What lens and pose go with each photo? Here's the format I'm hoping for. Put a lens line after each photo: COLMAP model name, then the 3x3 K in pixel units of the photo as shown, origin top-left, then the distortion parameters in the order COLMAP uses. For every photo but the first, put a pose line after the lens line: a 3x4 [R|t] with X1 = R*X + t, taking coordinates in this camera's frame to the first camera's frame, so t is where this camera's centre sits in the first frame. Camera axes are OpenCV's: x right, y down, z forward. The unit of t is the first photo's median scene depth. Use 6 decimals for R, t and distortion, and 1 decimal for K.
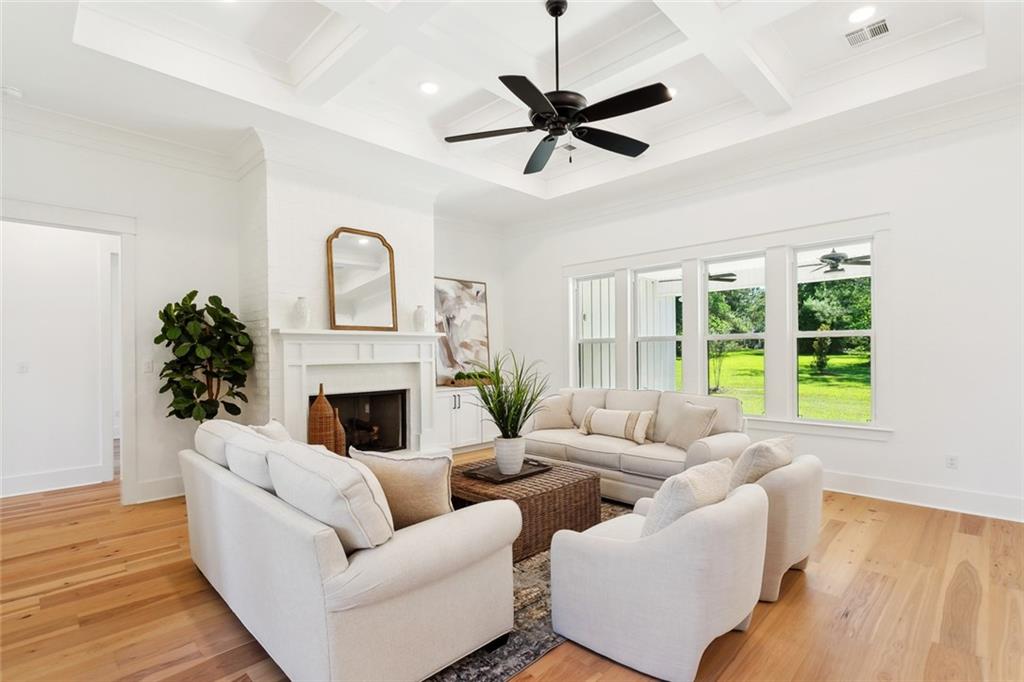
lens RADIAL K [[486.8, 0, 510.8], [0, 486.8, 355.1], [0, 0, 1]] dist [0.001676, 0.000215]
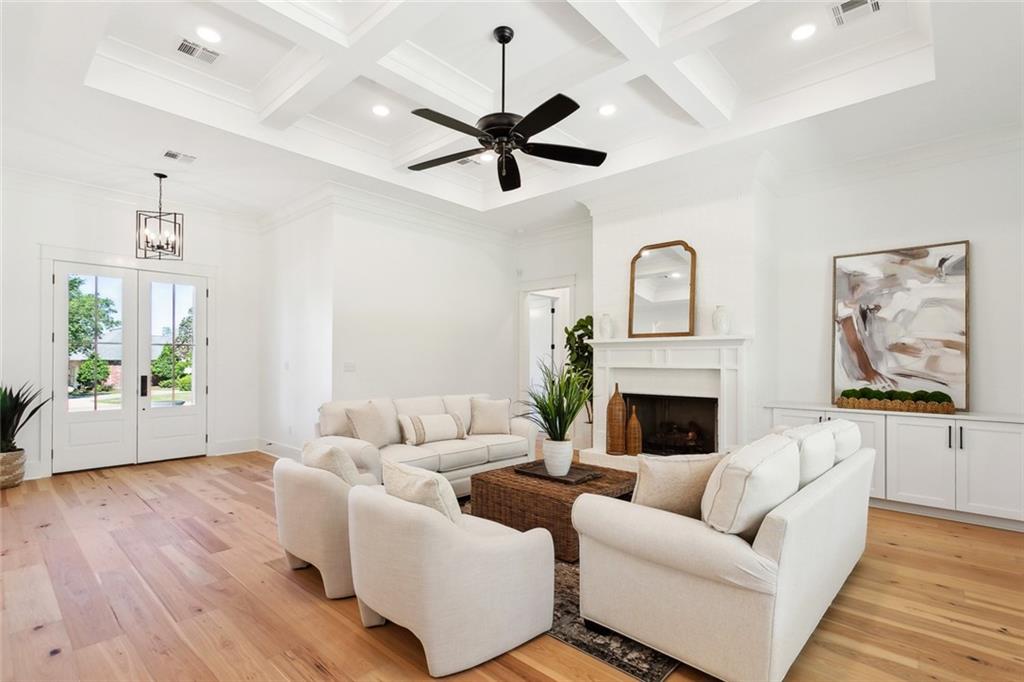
lens RADIAL K [[486.8, 0, 510.8], [0, 486.8, 355.1], [0, 0, 1]] dist [0.001676, 0.000215]
pose [[0.037269, -0.004858, -0.999293, 0.567246], [-0.012922, 0.999902, -0.005343, -0.000808], [0.999222, 0.013112, 0.037203, 0.479454]]
